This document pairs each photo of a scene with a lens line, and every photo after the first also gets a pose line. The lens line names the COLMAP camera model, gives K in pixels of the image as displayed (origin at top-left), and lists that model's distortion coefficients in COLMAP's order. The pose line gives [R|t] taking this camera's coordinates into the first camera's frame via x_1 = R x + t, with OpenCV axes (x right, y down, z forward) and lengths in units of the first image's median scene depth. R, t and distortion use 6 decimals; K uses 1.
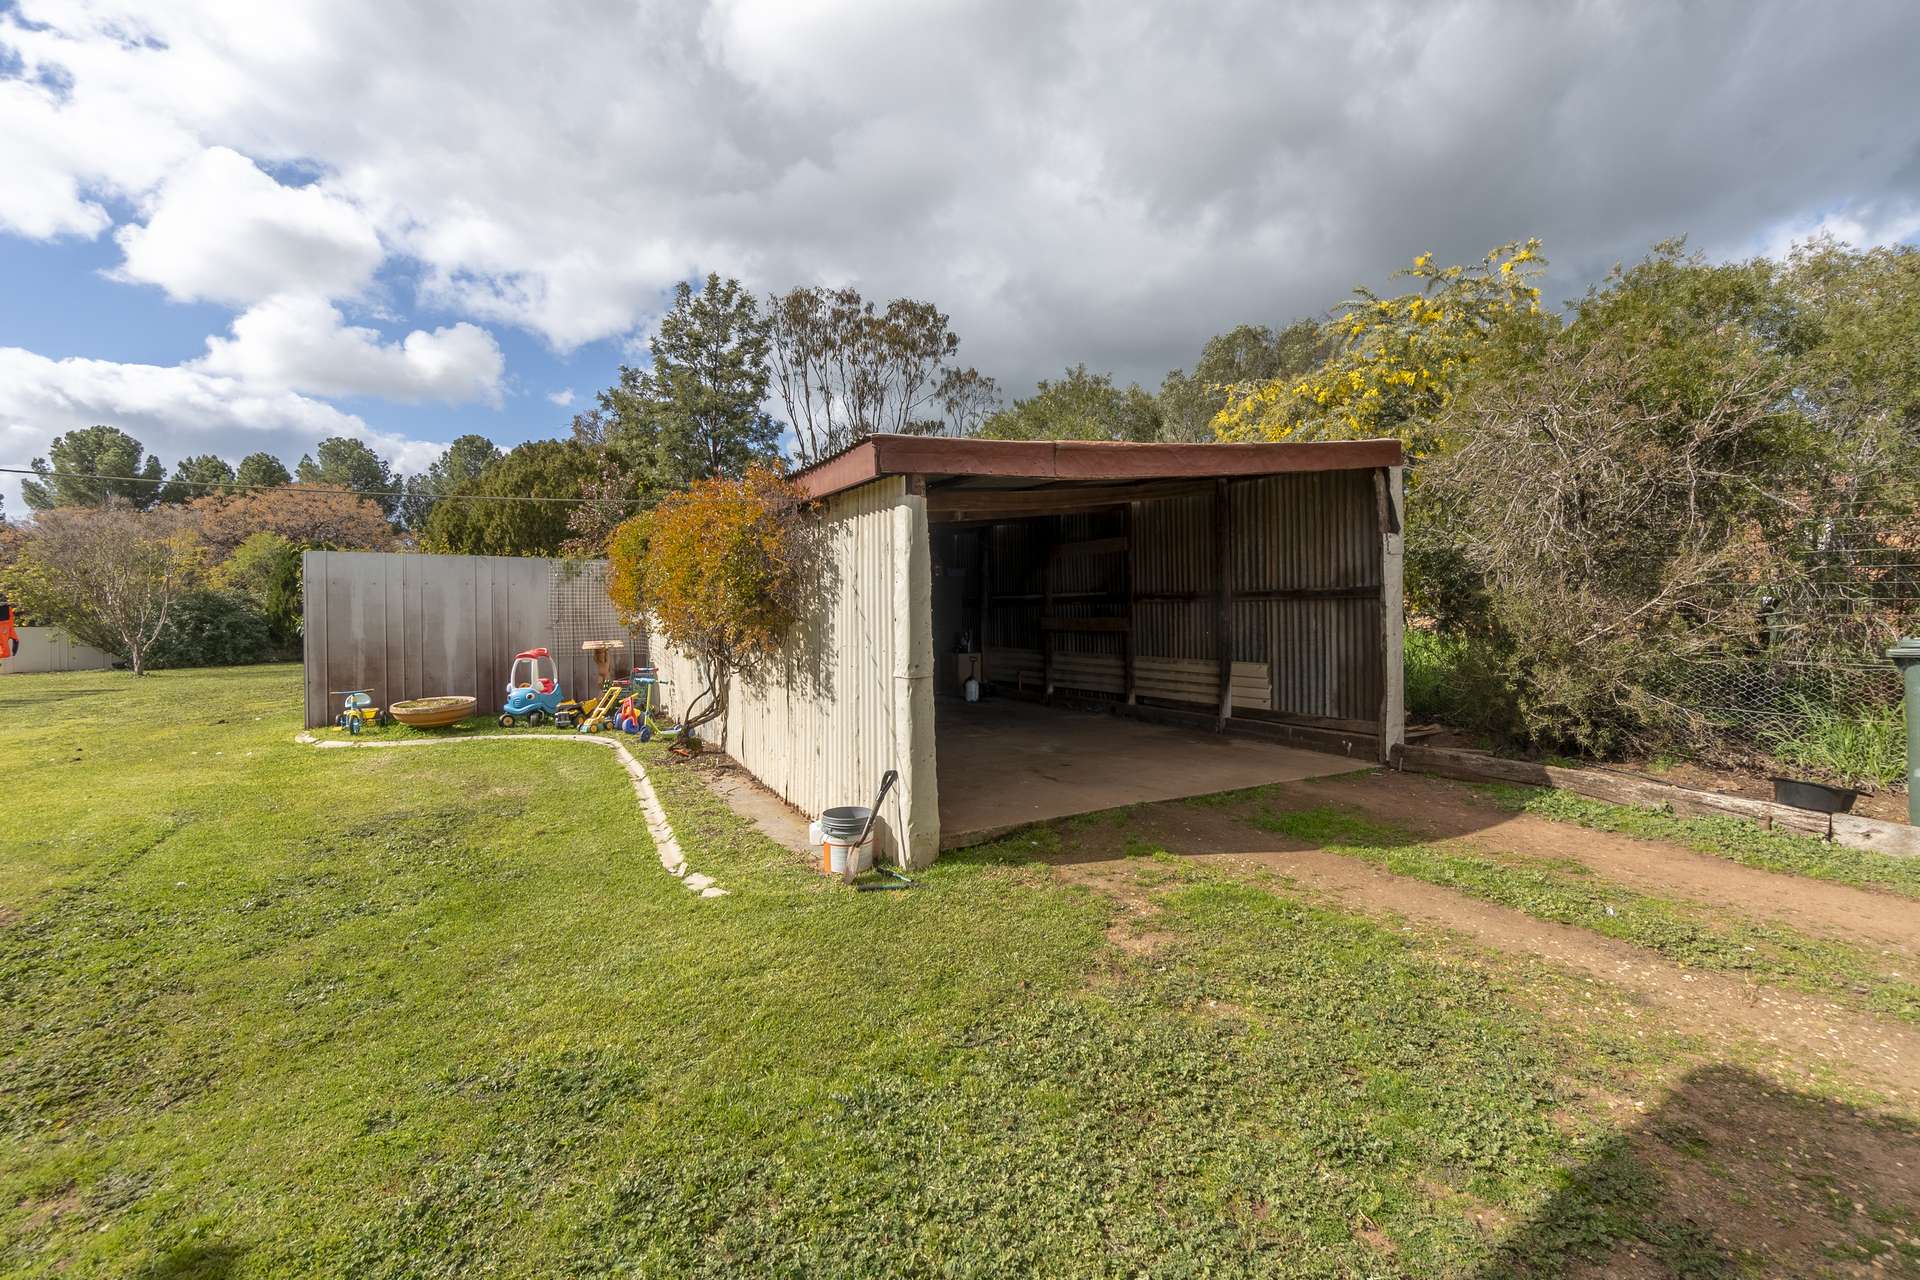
lens RADIAL K [[834.0, 0, 965.4], [0, 834.0, 611.6], [0, 0, 1]] dist [-0.000137, -0.000148]
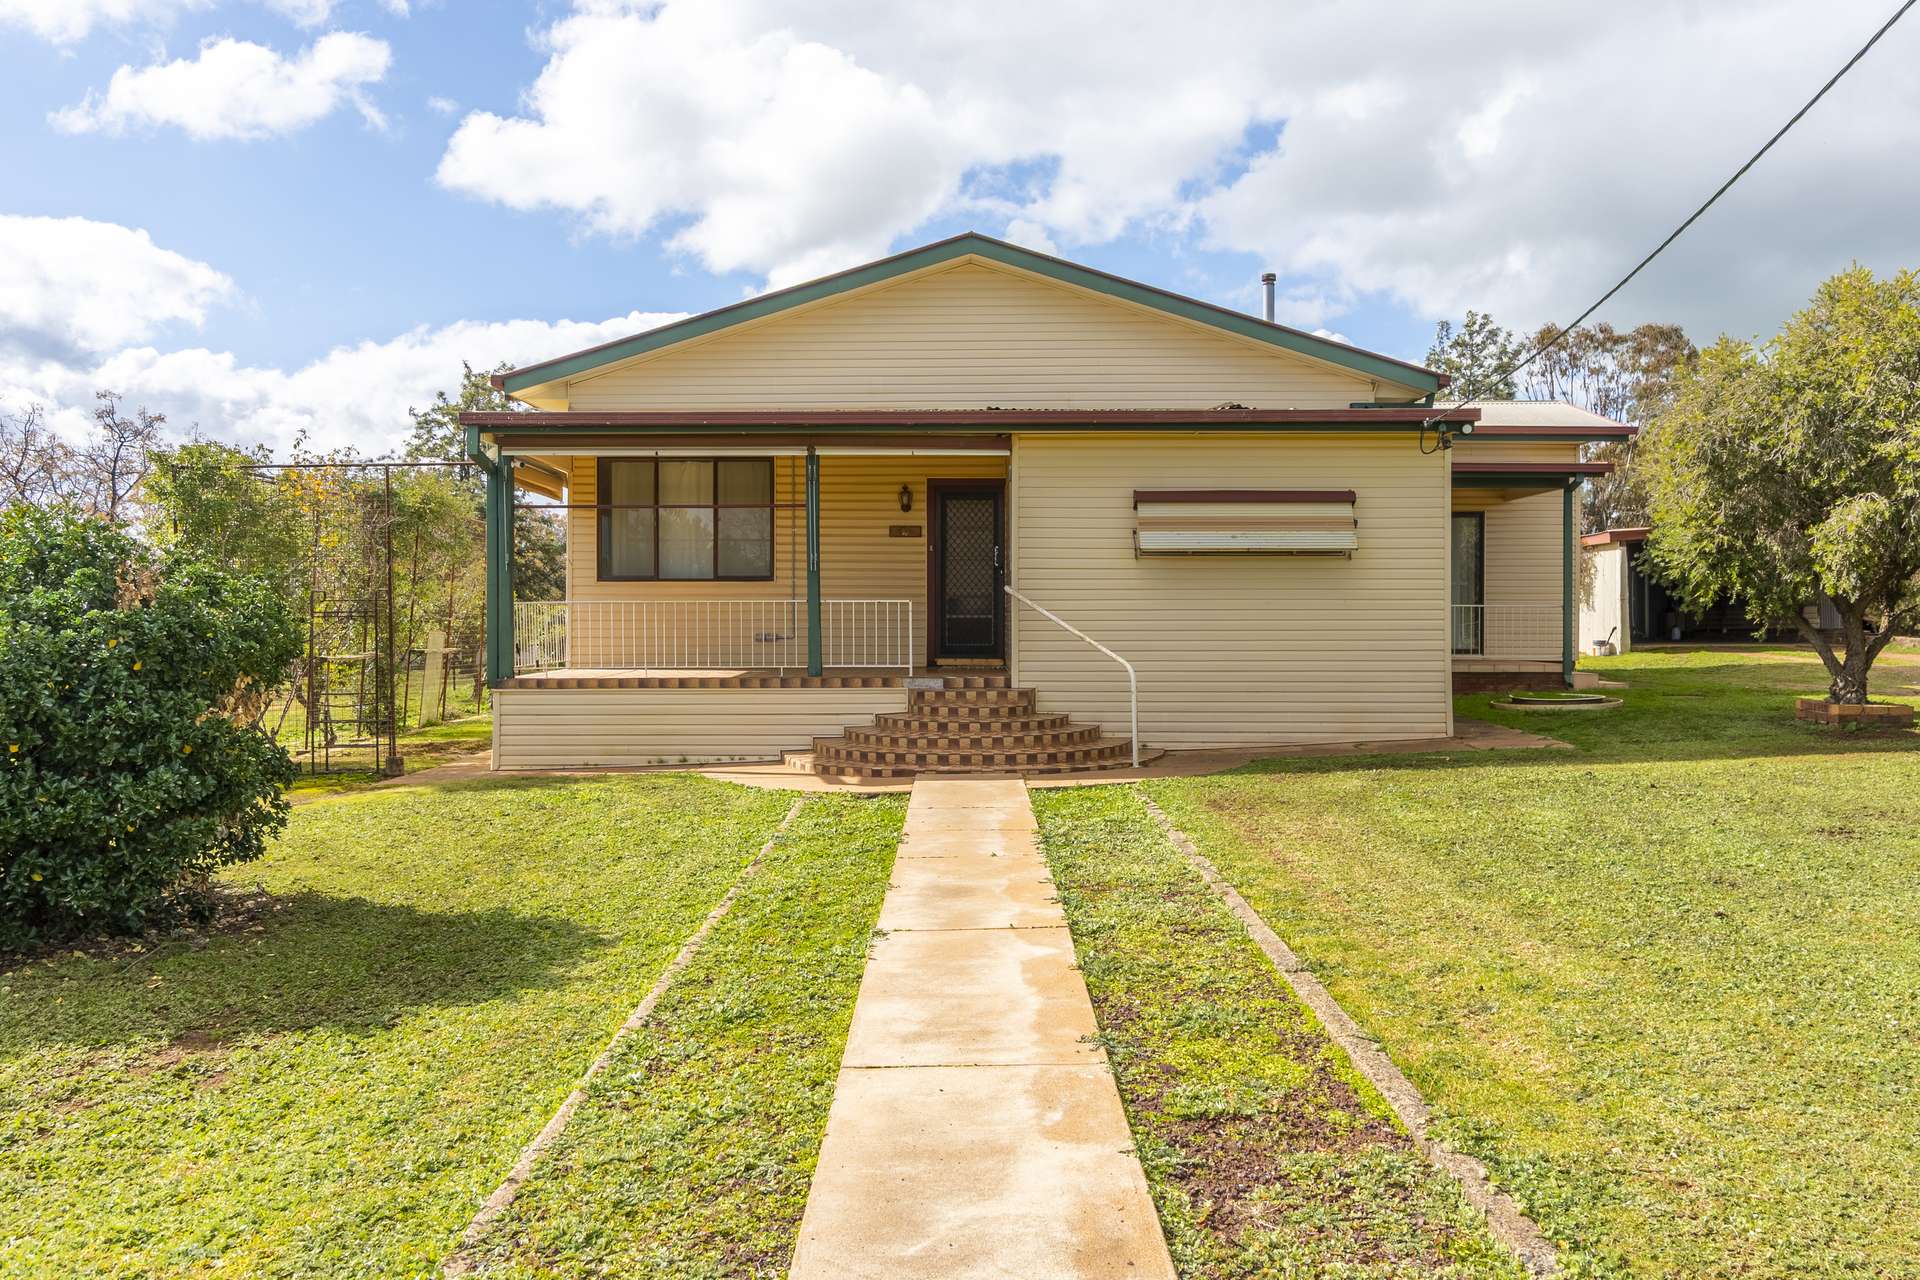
lens RADIAL K [[1488.8, 0, 960.0], [0, 1488.8, 640.0], [0, 0, 1]] dist [-0.000351, 0.001087]
pose [[0.858042, 0.000809, -0.513579, 0.644026], [-0.002311, 0.999995, -0.002286, 0.232979], [0.513574, 0.003148, 0.858040, -4.863998]]
